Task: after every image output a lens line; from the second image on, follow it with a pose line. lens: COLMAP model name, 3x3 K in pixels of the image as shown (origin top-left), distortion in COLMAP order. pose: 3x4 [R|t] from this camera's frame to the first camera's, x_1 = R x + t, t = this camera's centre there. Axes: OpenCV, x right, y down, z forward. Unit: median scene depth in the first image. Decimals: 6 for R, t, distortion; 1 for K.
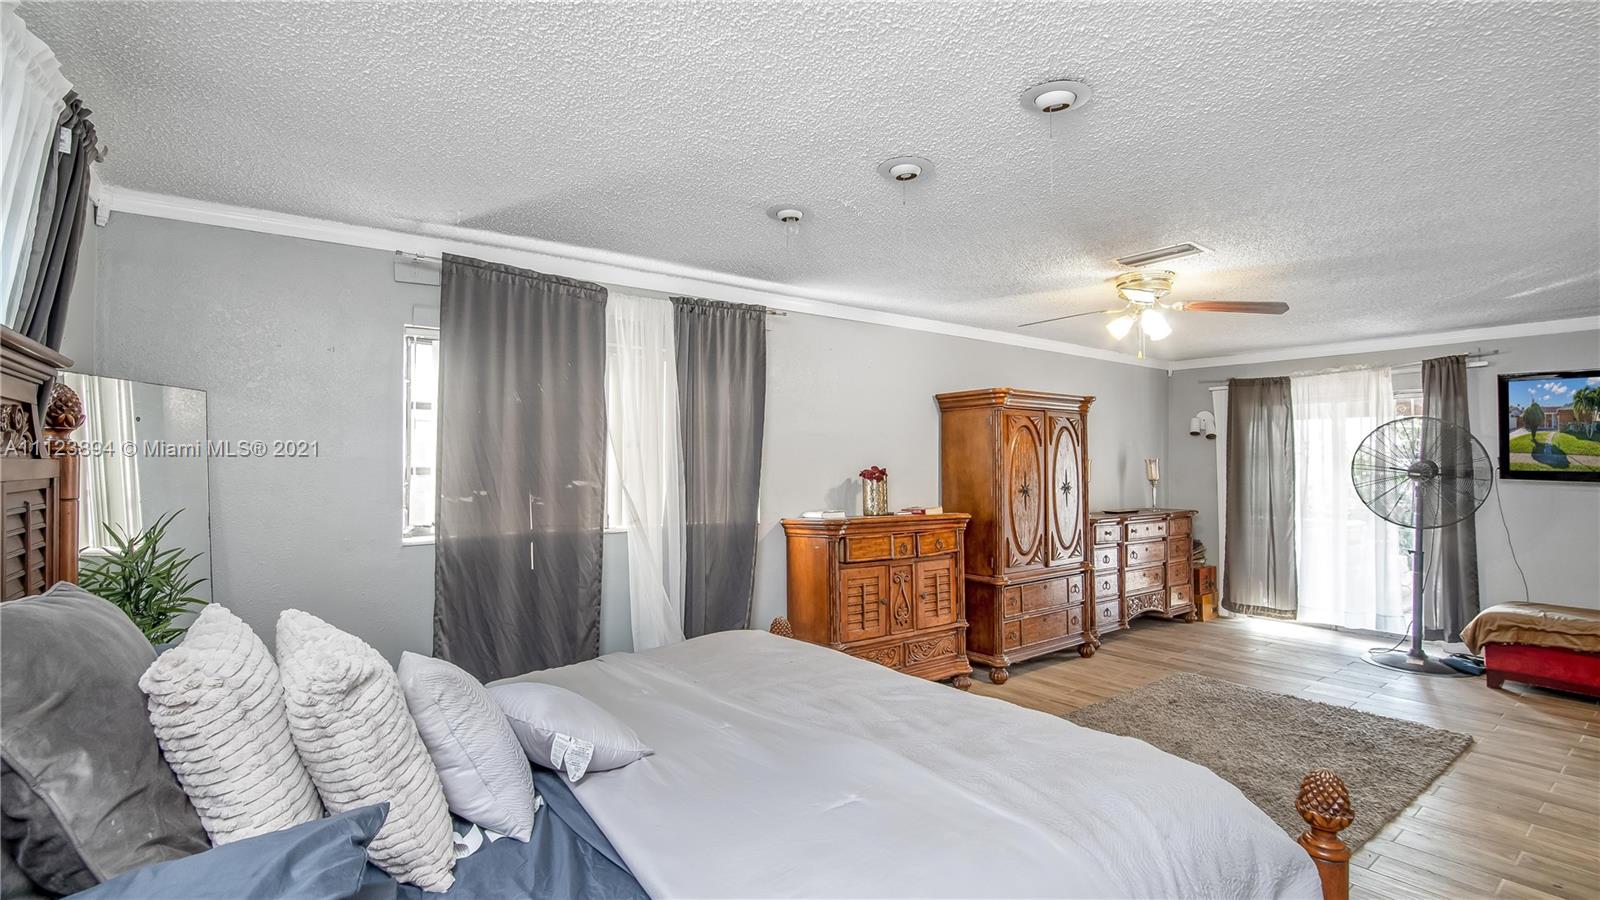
lens RADIAL K [[728.4, 0, 793.6], [0, 728.4, 439.4], [0, 0, 1]] dist [-0.022888, 0.000065]
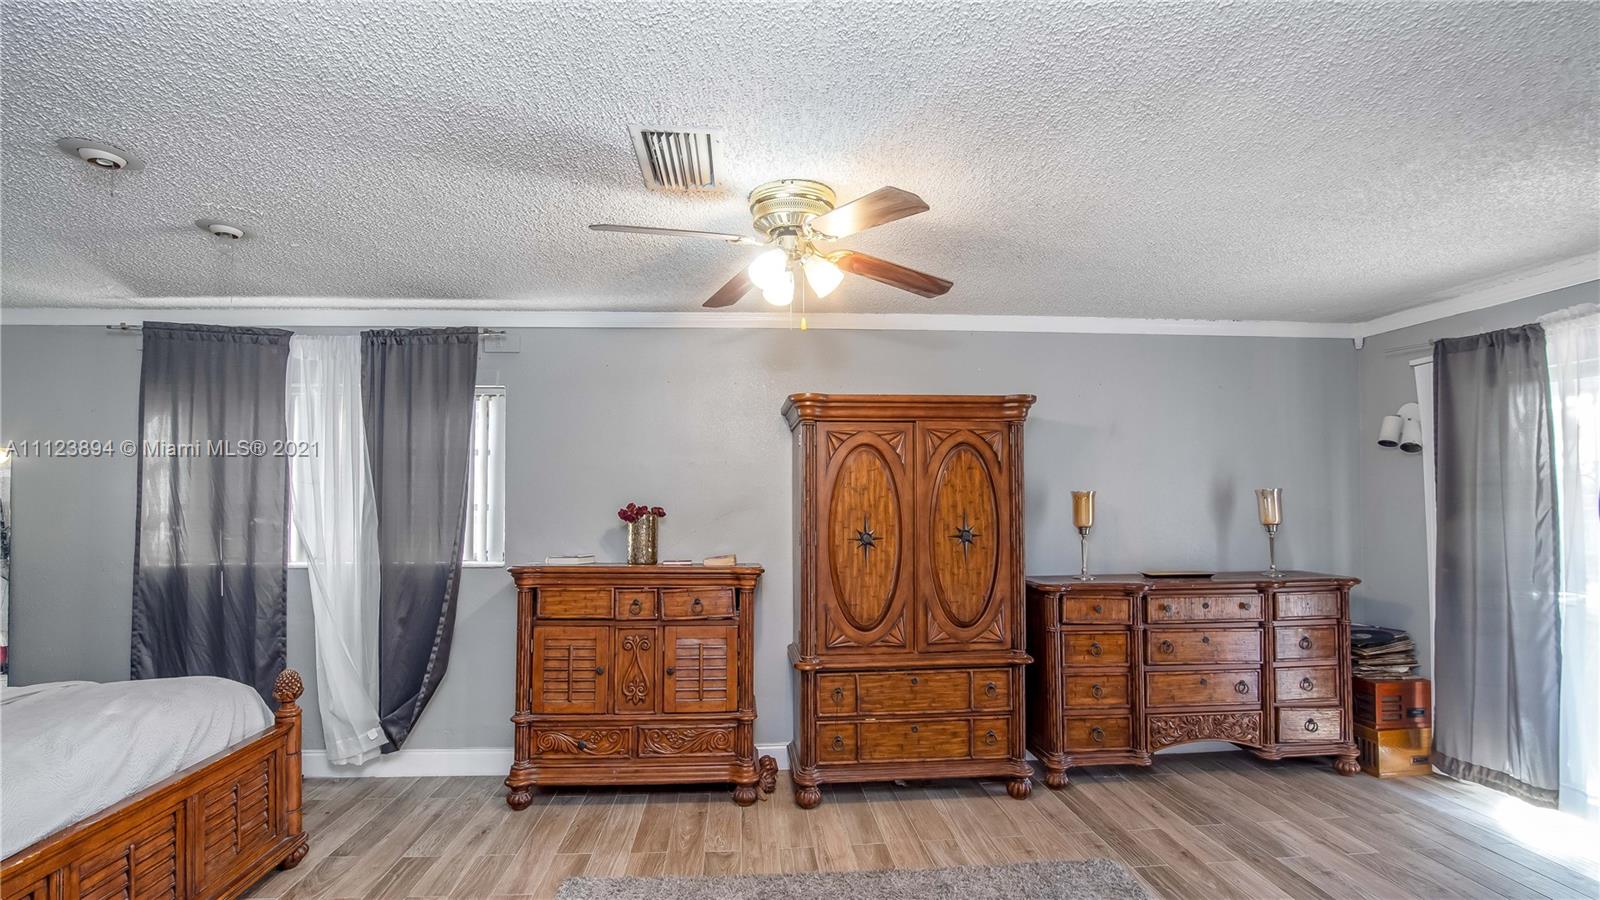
lens RADIAL K [[714.2, 0, 794.4], [0, 714.2, 457.1], [0, 0, 1]] dist [-0.025081, 0.000221]
pose [[0.841050, -0.028839, -0.540189, 0.738316], [0.021778, 0.999573, -0.019456, 0.005472], [0.540519, 0.004599, 0.841319, 0.449545]]
